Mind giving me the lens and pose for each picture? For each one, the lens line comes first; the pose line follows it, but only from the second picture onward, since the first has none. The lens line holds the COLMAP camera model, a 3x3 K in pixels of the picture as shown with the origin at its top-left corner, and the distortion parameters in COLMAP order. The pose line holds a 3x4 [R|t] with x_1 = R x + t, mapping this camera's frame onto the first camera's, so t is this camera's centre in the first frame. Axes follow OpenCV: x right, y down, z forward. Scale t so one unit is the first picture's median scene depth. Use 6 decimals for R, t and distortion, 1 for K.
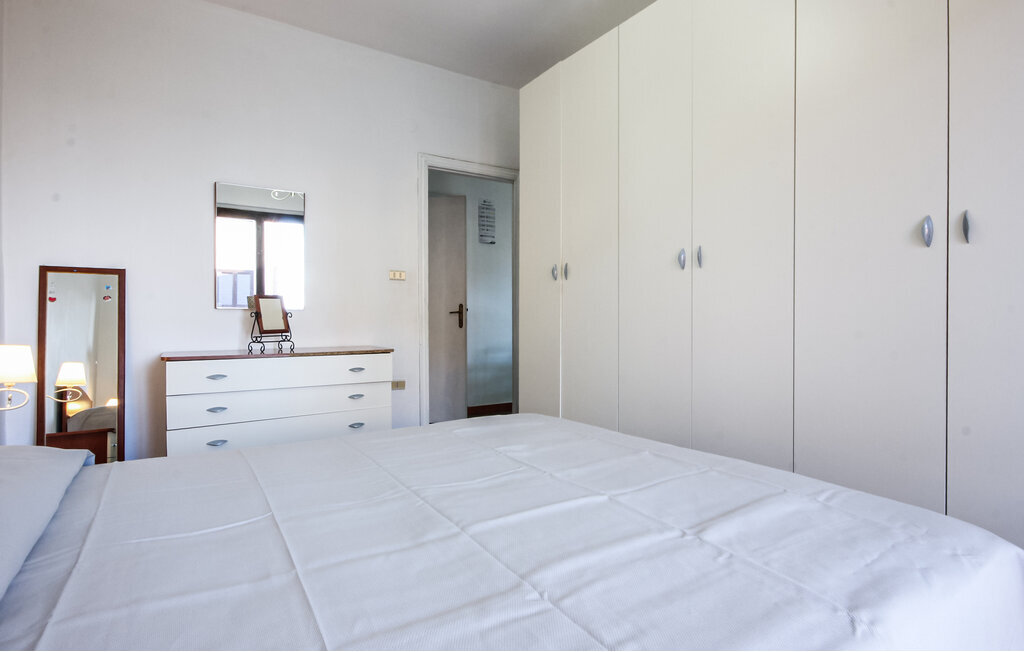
lens RADIAL K [[514.8, 0, 526.0], [0, 514.8, 315.1], [0, 0, 1]] dist [0.004265, -0.000497]
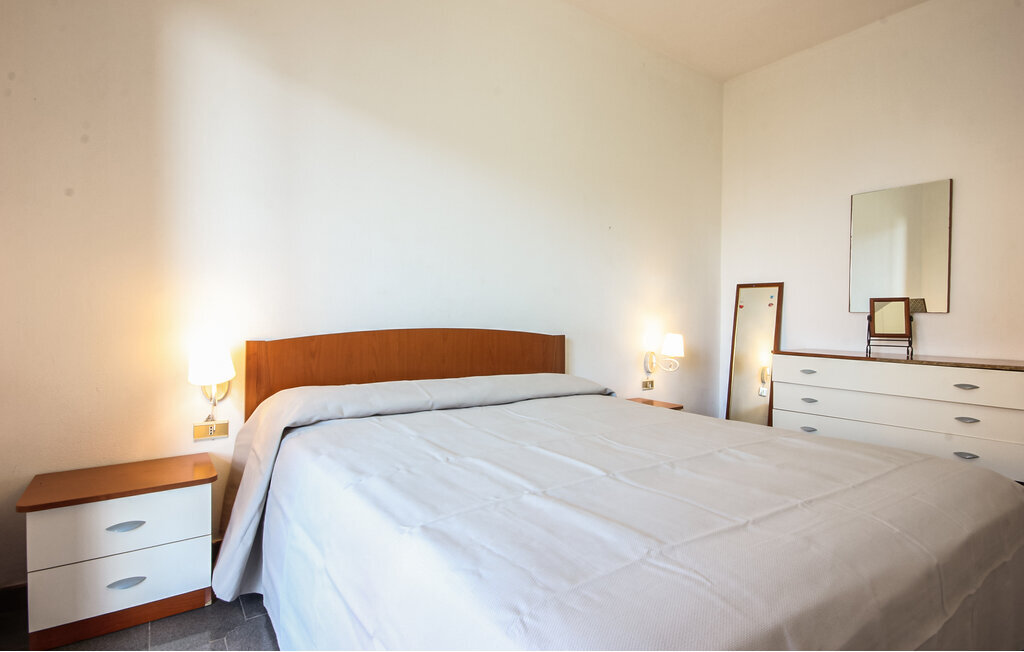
lens RADIAL K [[514.8, 0, 526.0], [0, 514.8, 315.1], [0, 0, 1]] dist [0.004265, -0.000497]
pose [[0.058891, -0.000069, -0.998264, 0.515623], [-0.009915, 0.999951, -0.000654, 0.000726], [0.998215, 0.009936, 0.058887, 0.302921]]
